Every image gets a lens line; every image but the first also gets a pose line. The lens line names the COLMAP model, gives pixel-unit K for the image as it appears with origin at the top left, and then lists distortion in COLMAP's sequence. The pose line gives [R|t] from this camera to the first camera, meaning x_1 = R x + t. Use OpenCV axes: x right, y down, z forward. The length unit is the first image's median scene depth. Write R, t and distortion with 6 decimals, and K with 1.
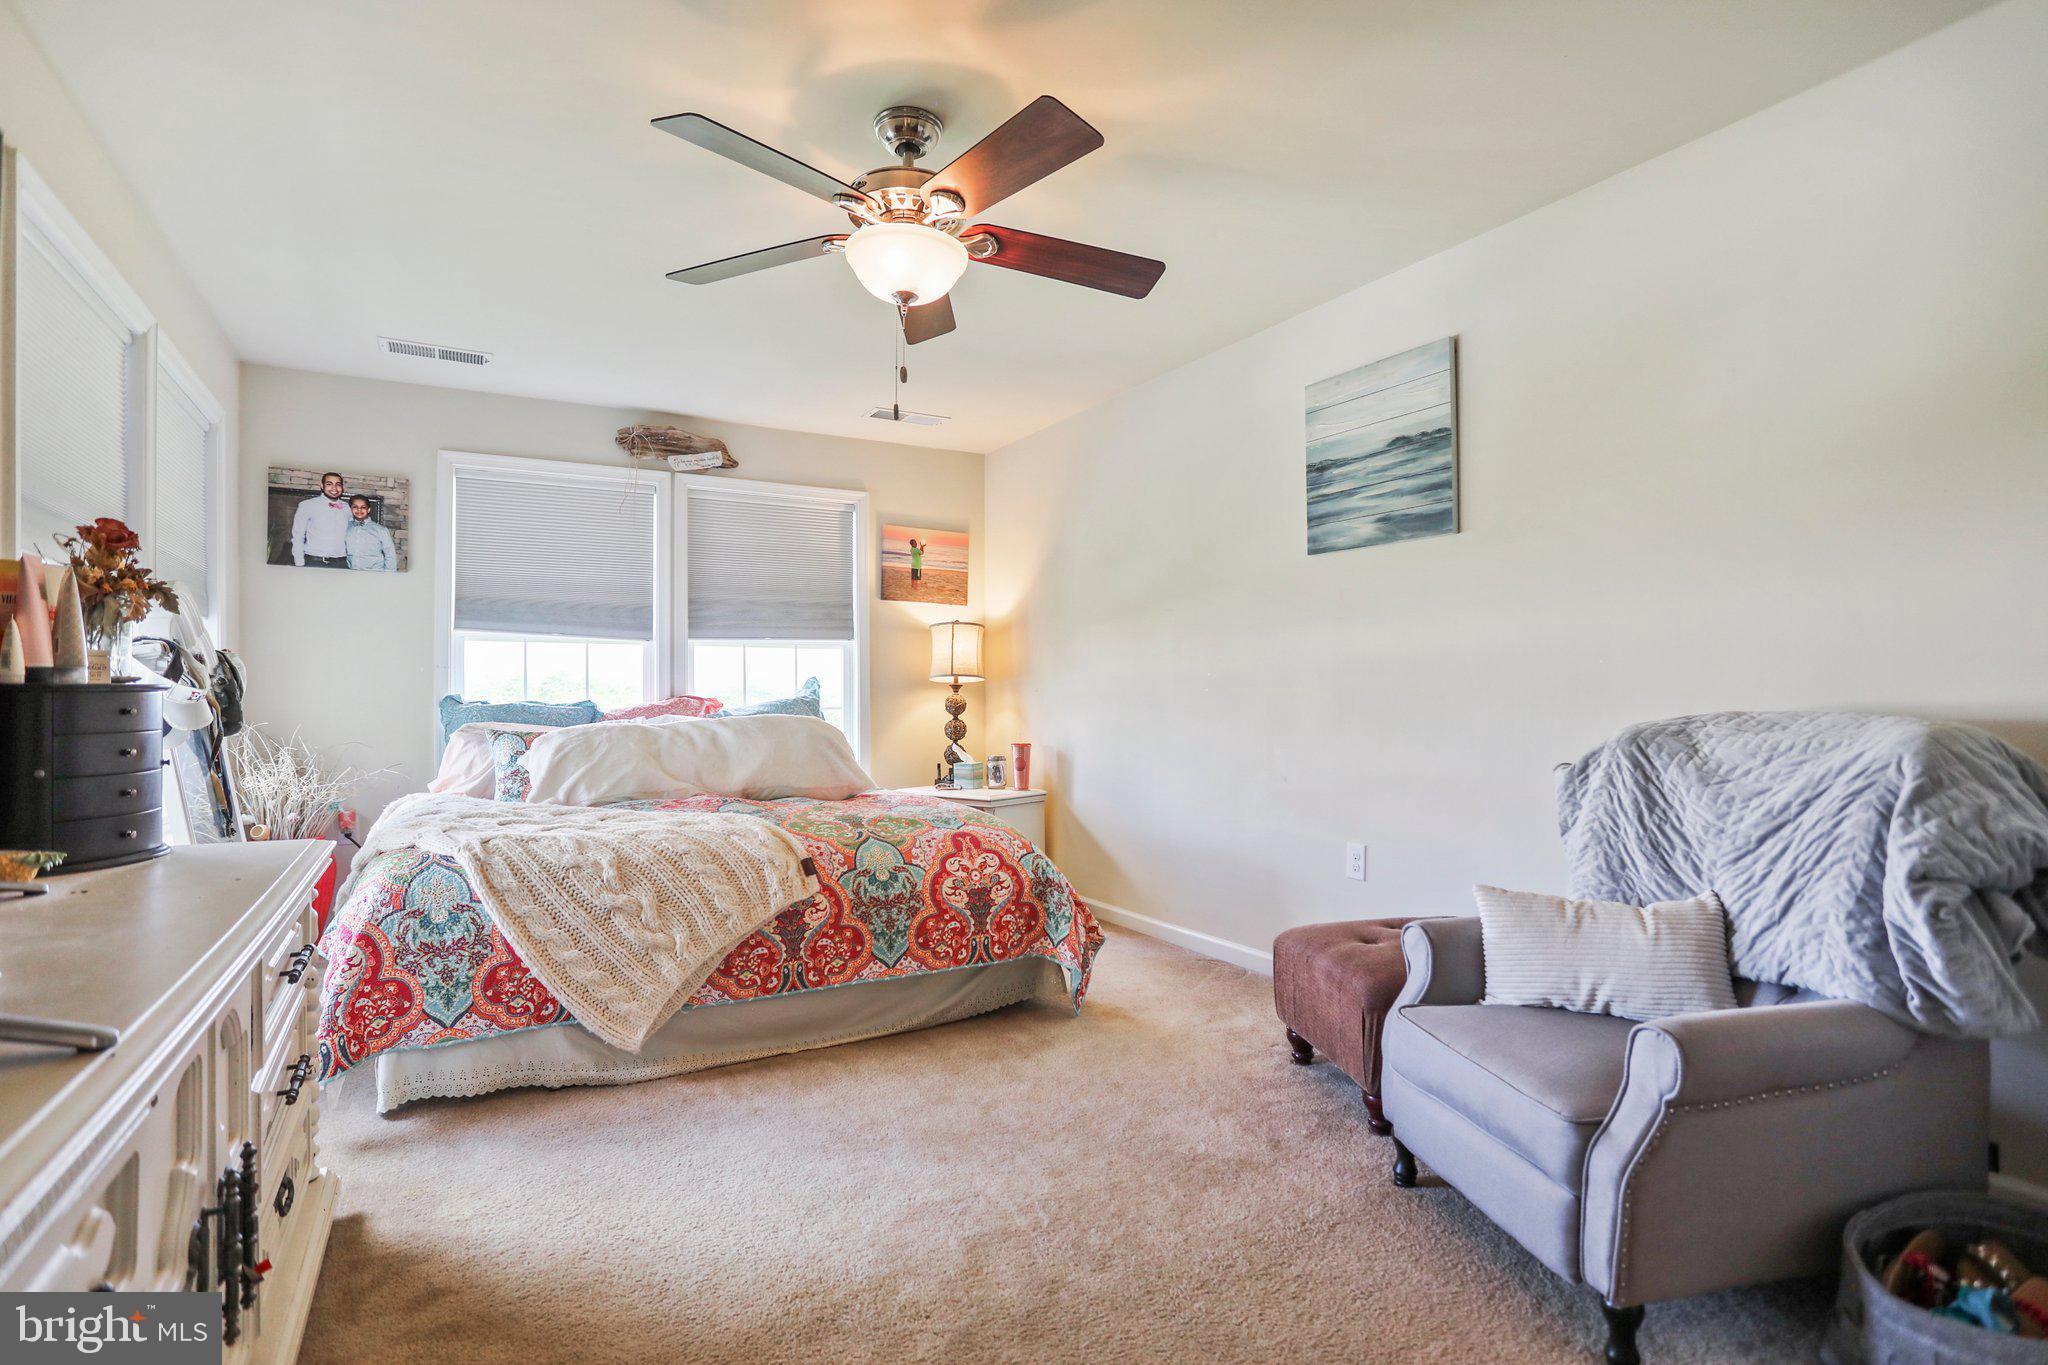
lens RADIAL K [[1014.1, 0, 1018.0], [0, 1014.1, 679.4], [0, 0, 1]] dist [-0.065140, 0.031925]
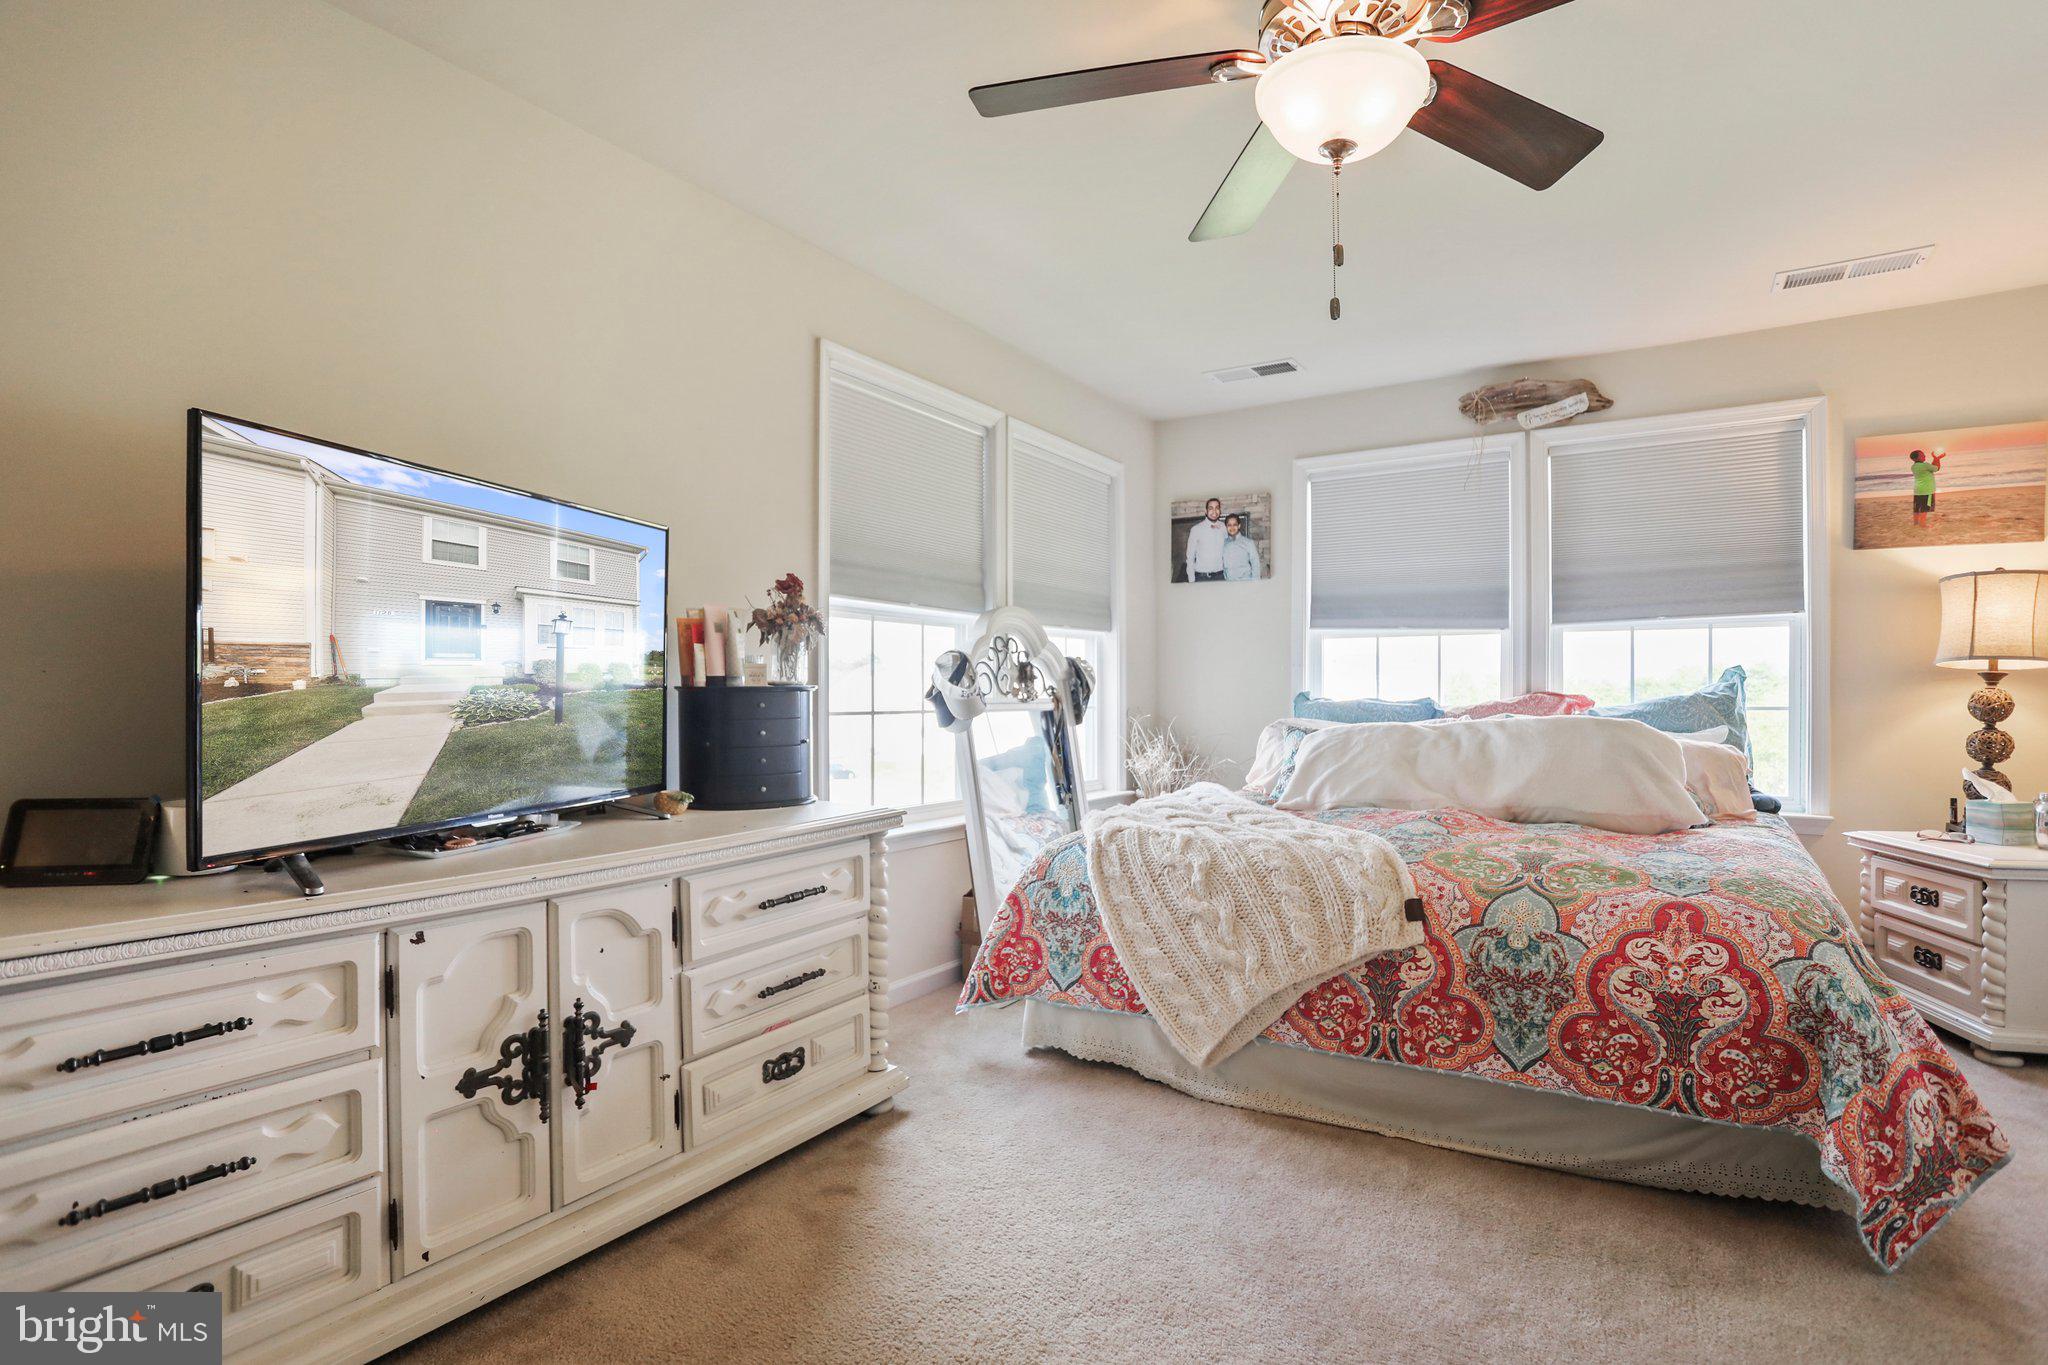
lens RADIAL K [[1014.1, 0, 1018.0], [0, 1014.1, 679.4], [0, 0, 1]] dist [-0.065140, 0.031925]
pose [[0.462601, -0.011135, -0.886497, 0.322508], [0.016352, 0.999858, -0.004026, 0.003108], [0.886416, -0.012634, 0.462717, 0.340378]]
